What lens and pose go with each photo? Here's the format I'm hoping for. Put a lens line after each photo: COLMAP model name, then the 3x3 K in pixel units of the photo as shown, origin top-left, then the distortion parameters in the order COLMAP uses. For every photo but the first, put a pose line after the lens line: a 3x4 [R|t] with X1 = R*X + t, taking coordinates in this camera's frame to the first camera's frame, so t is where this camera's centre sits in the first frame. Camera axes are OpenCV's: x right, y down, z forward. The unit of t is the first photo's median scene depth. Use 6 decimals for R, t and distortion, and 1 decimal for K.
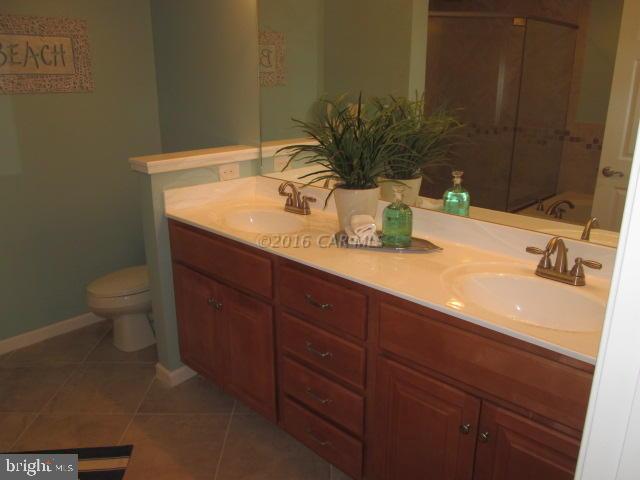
lens RADIAL K [[529.8, 0, 320.0], [0, 529.8, 240.0], [0, 0, 1]] dist [-0.067689, 0.045232]
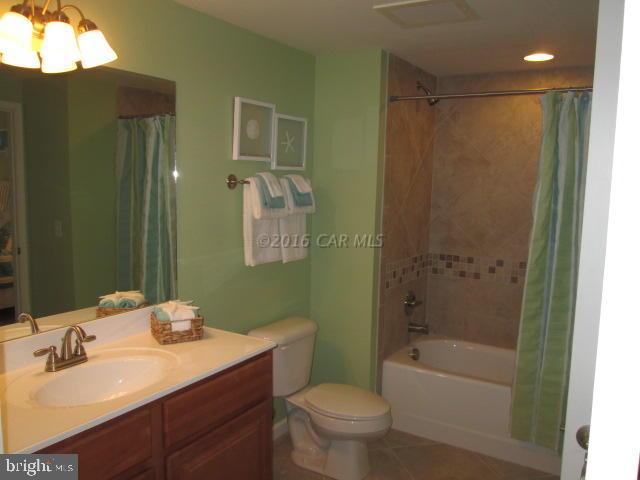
lens RADIAL K [[529.8, 0, 320.0], [0, 529.8, 240.0], [0, 0, 1]] dist [-0.067689, 0.045232]
pose [[-0.206089, -0.113001, 0.971987, -0.812776], [0.291628, 0.941079, 0.171242, -0.242461], [-0.934067, 0.318749, -0.160992, 0.716425]]
